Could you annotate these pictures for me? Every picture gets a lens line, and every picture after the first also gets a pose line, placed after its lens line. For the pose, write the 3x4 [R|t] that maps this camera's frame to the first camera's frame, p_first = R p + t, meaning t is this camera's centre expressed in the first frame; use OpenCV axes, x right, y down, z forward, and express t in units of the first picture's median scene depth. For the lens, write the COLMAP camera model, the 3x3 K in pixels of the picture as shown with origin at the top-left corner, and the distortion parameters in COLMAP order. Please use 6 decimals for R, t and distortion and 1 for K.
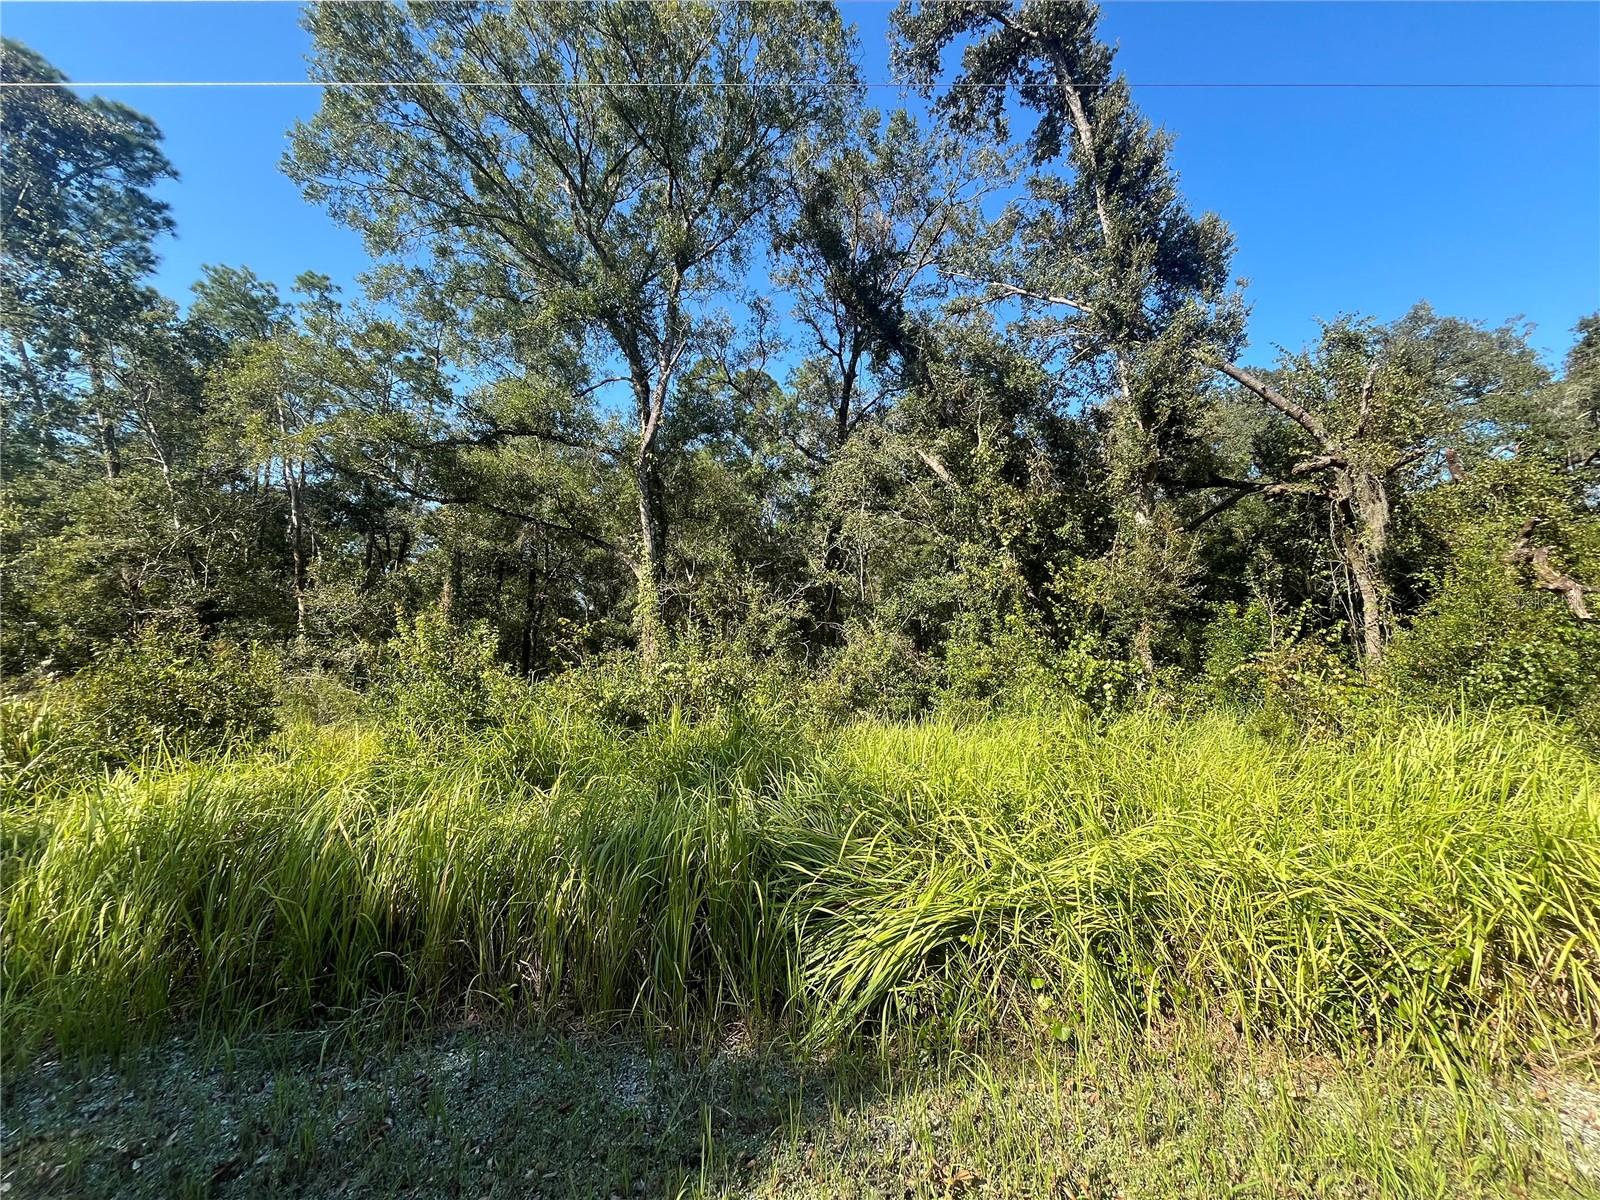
lens RADIAL K [[642.2, 0, 796.5], [0, 642.2, 575.1], [0, 0, 1]] dist [-0.004870, -0.000409]
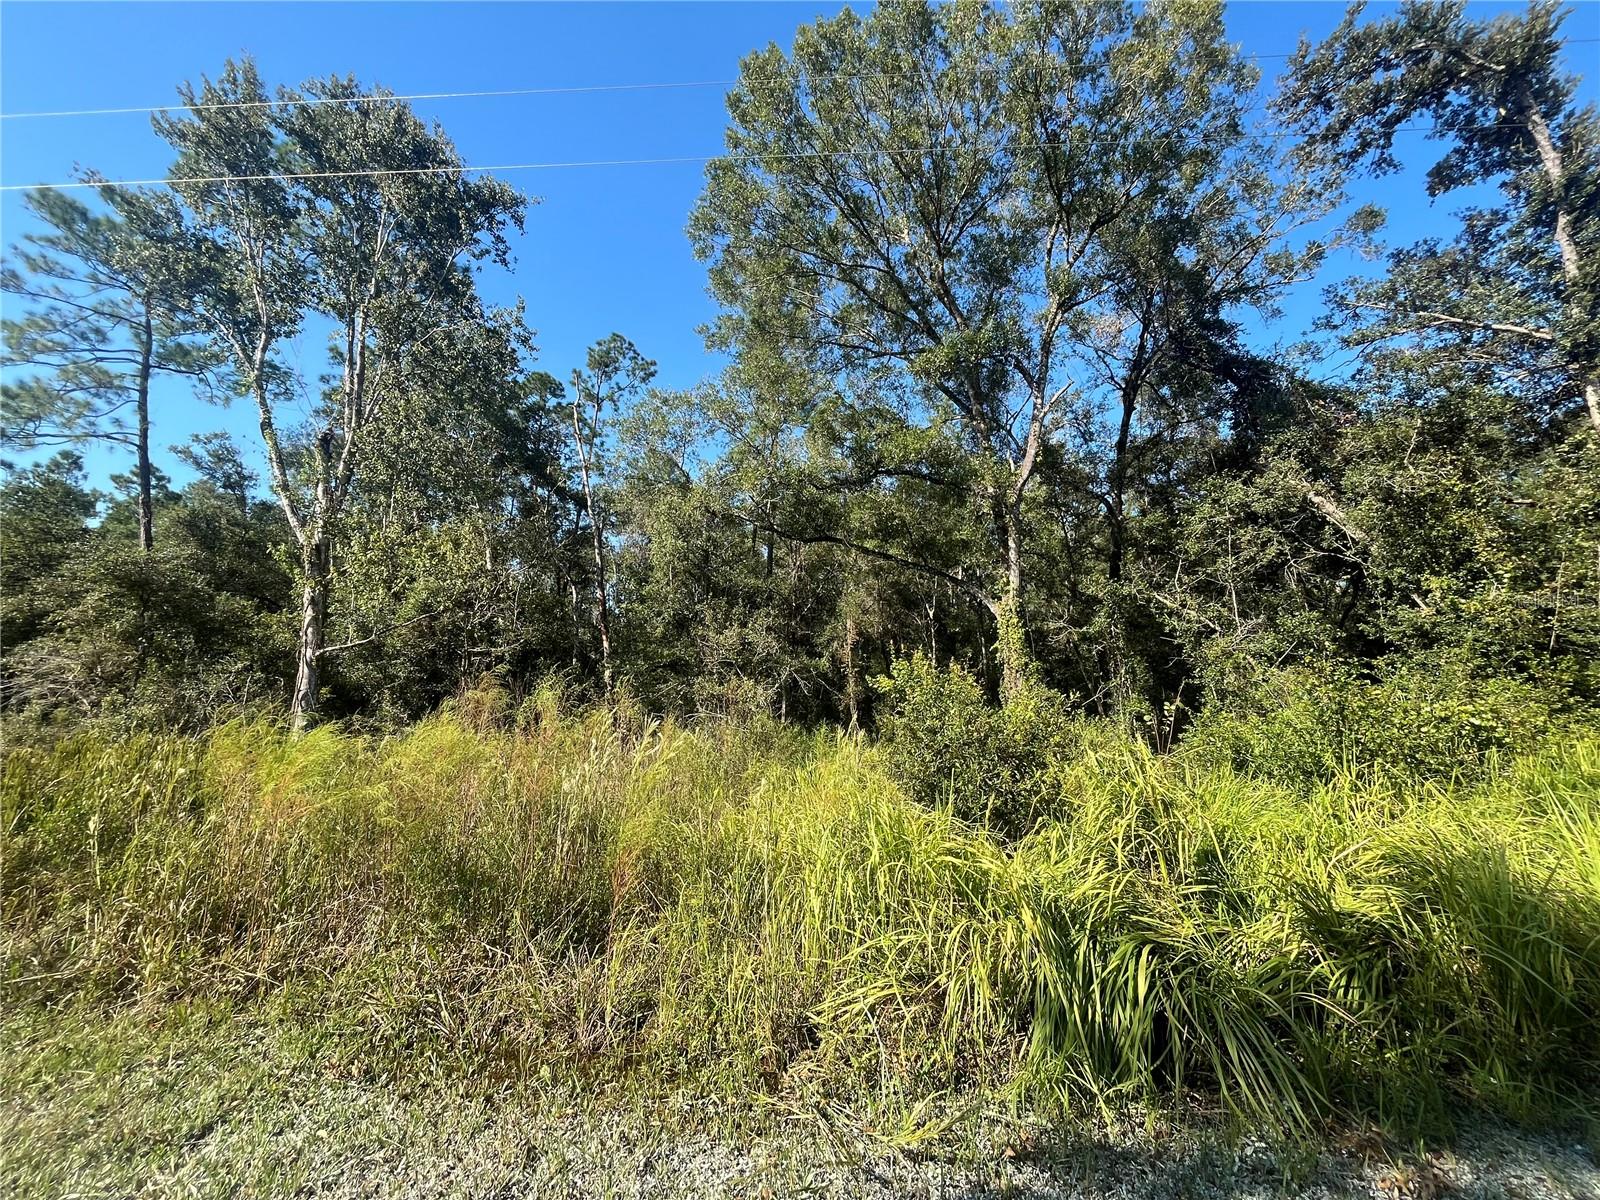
lens RADIAL K [[639.0, 0, 797.6], [0, 639.0, 577.2], [0, 0, 1]] dist [-0.002842, -0.001221]
pose [[0.998057, -0.009165, -0.061626, -0.541910], [0.005908, 0.998587, -0.052819, -0.002606], [0.062023, 0.052352, 0.996701, -0.011938]]
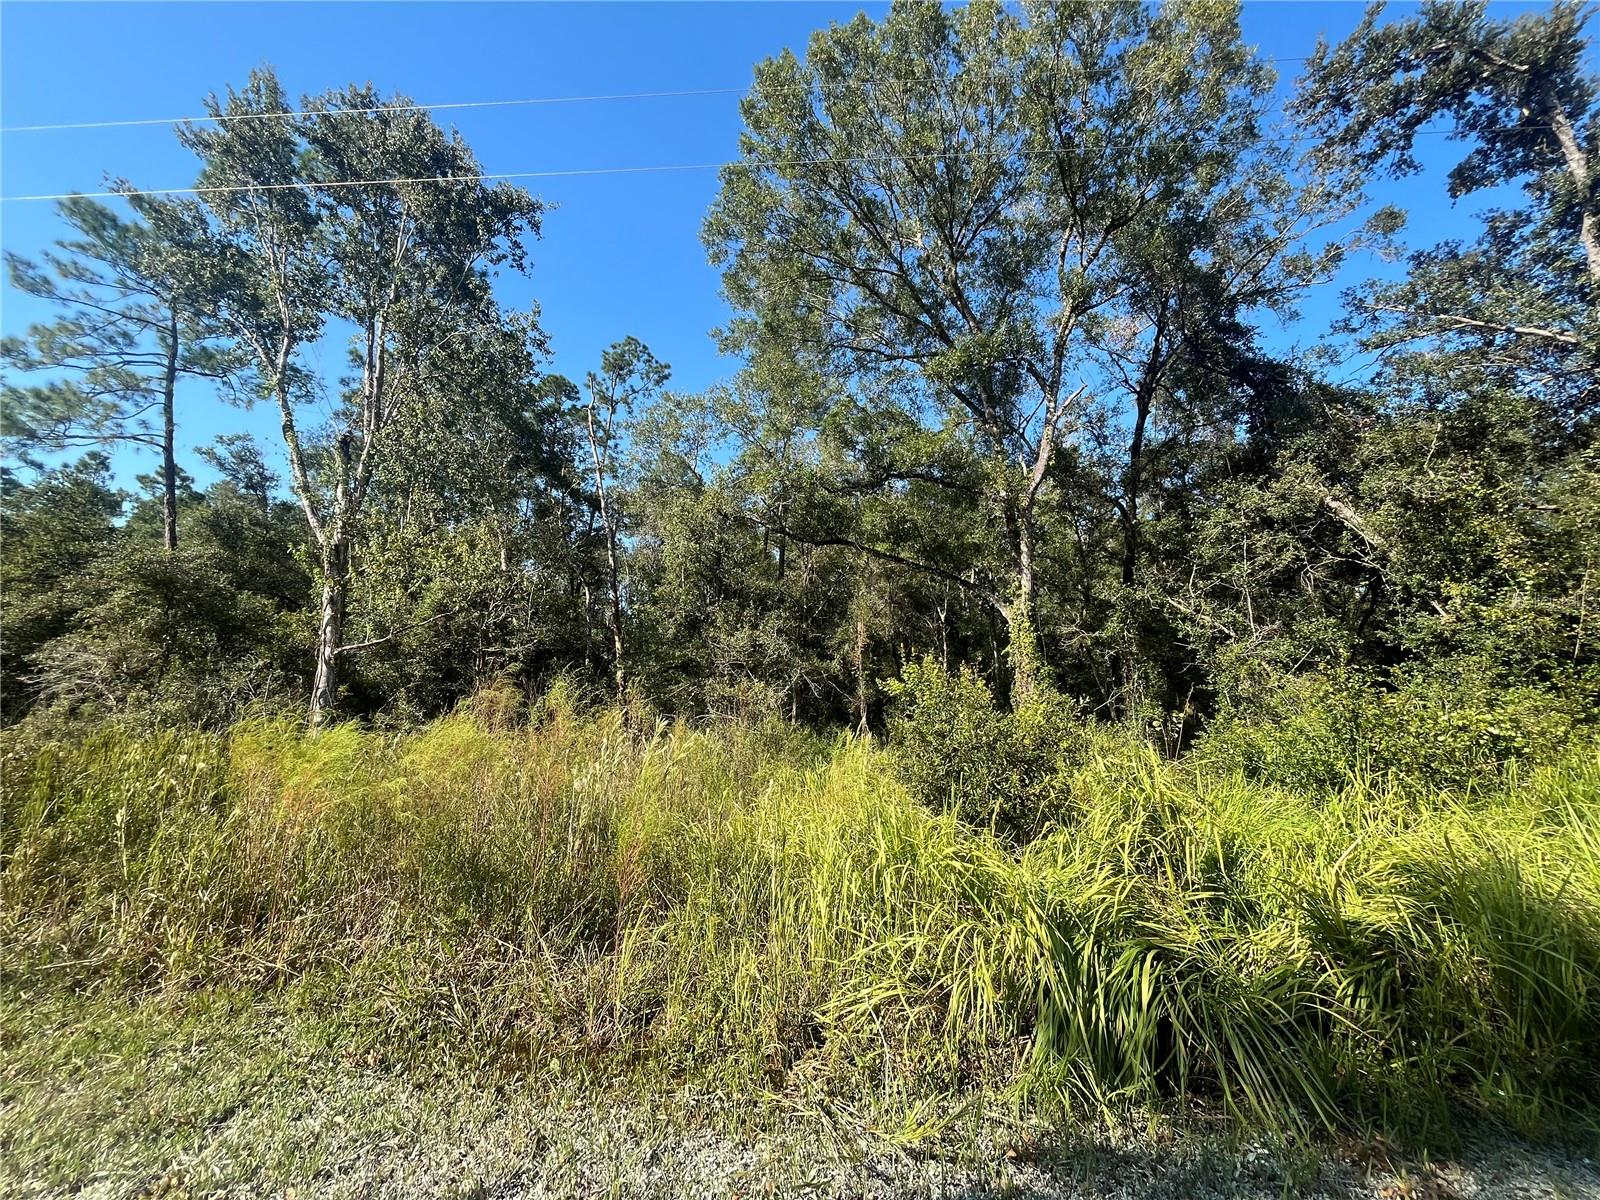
lens RADIAL K [[639.0, 0, 797.6], [0, 639.0, 577.2], [0, 0, 1]] dist [-0.002842, -0.001221]
pose [[0.996775, -0.003404, -0.080171, -0.540253], [-0.001117, 0.998414, -0.056281, -0.003102], [0.080235, 0.056189, 0.995191, -0.015219]]
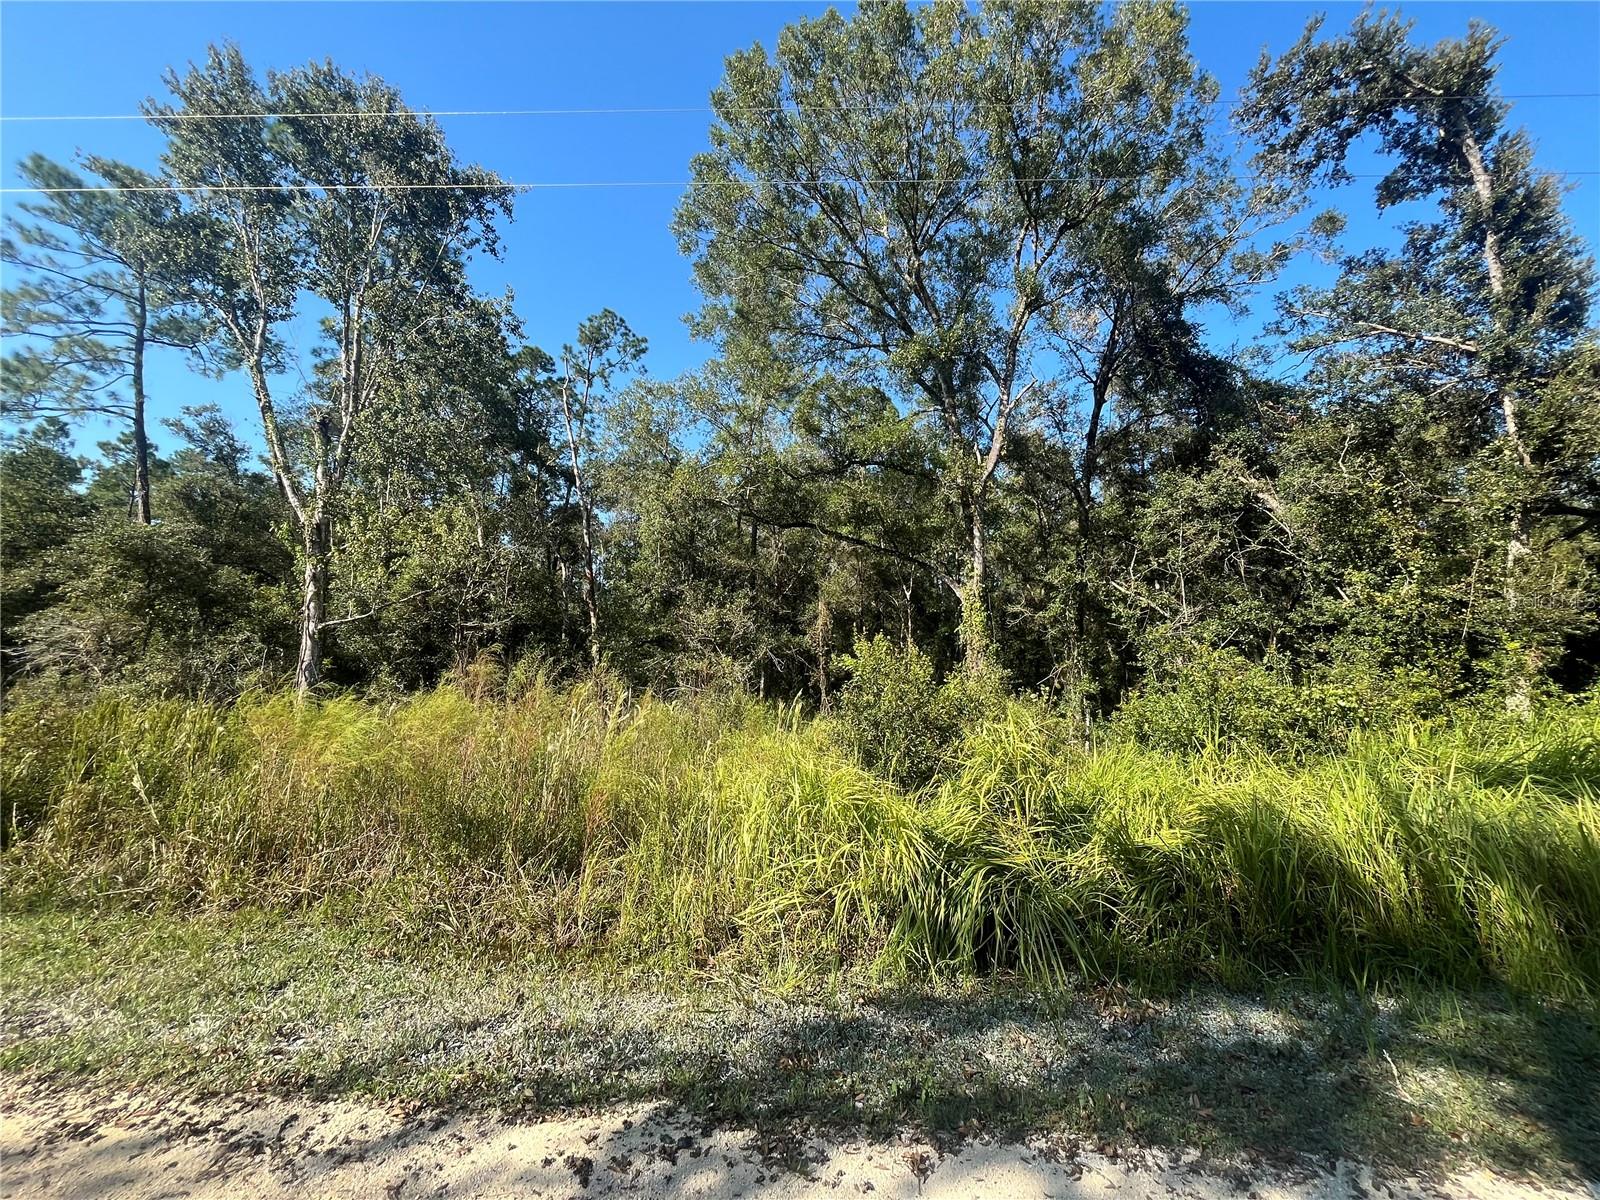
lens RADIAL K [[642.2, 0, 796.5], [0, 642.2, 575.1], [0, 0, 1]] dist [-0.004870, -0.000409]
pose [[0.998591, 0.007203, -0.052584, -0.508431], [-0.008153, 0.999807, -0.017890, -0.013793], [0.052445, 0.018294, 0.998456, -0.078638]]
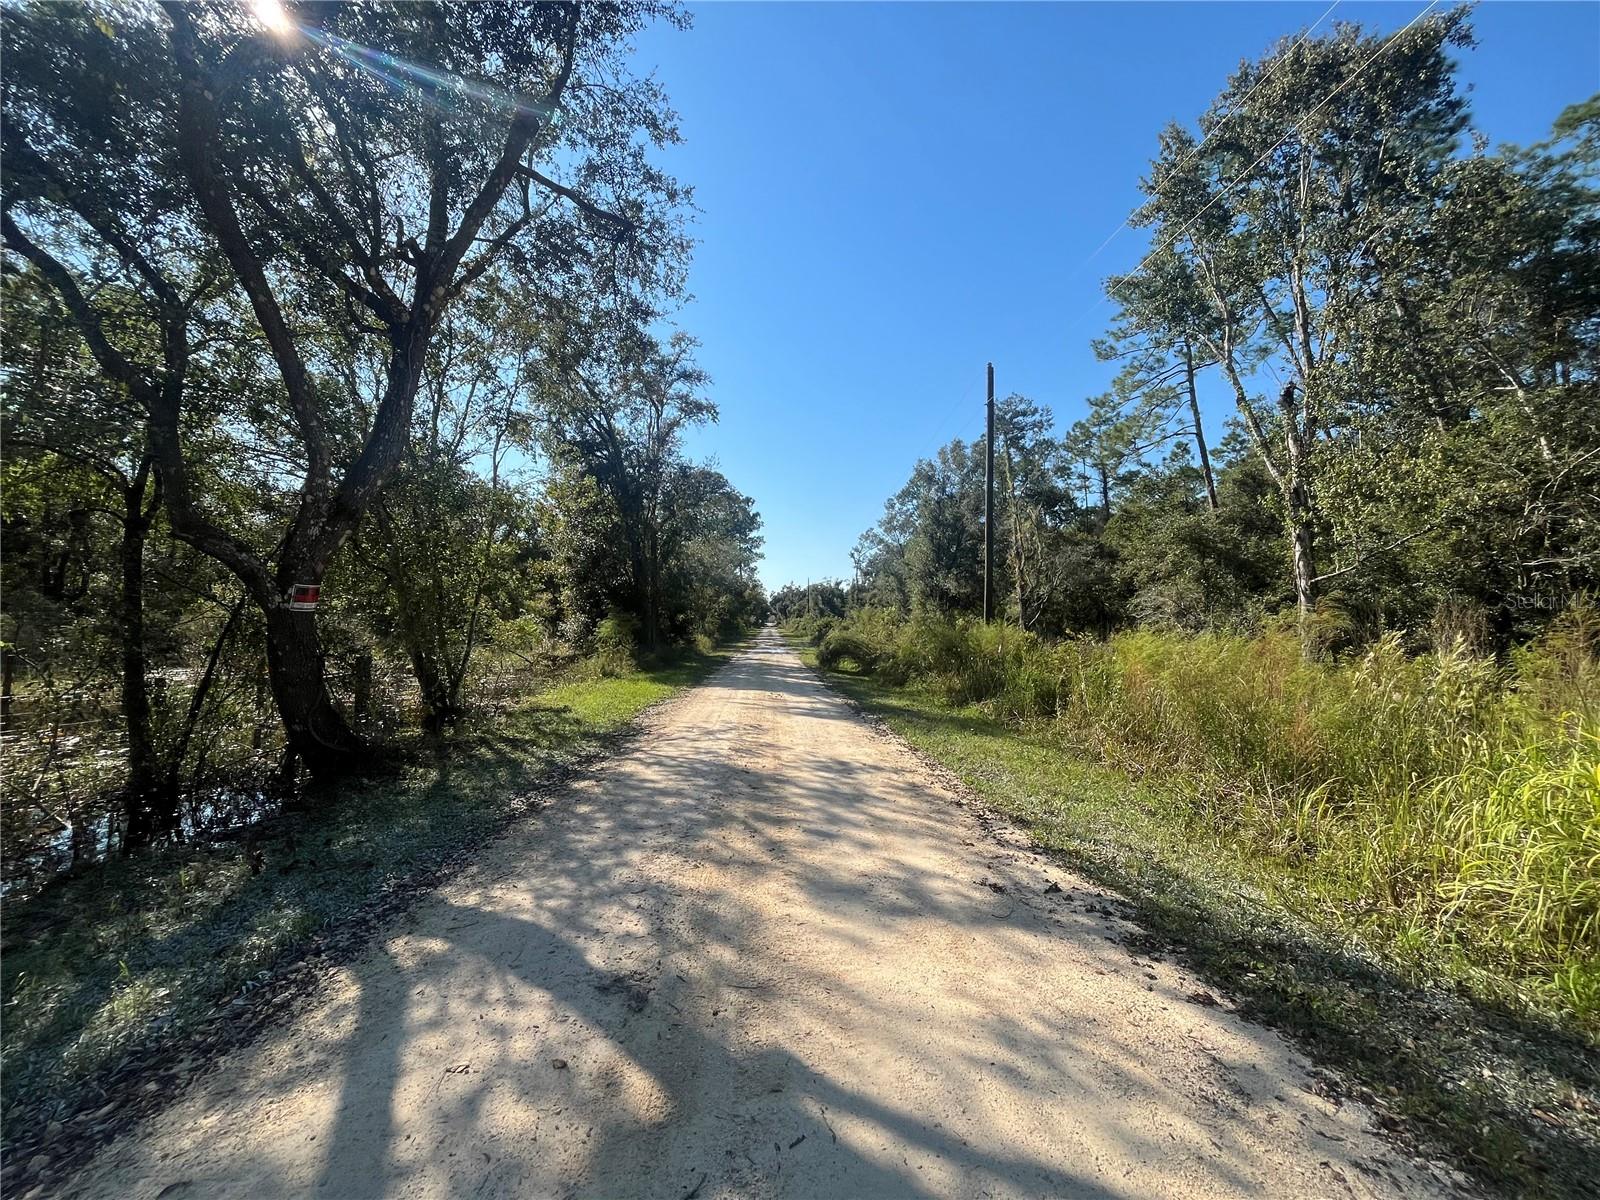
lens RADIAL K [[639.0, 0, 797.6], [0, 639.0, 577.2], [0, 0, 1]] dist [-0.002842, -0.001221]
pose [[0.059953, -0.059825, -0.996407, -0.284381], [0.114125, 0.992068, -0.052698, 0.004581], [0.991656, -0.110555, 0.066305, -0.035281]]
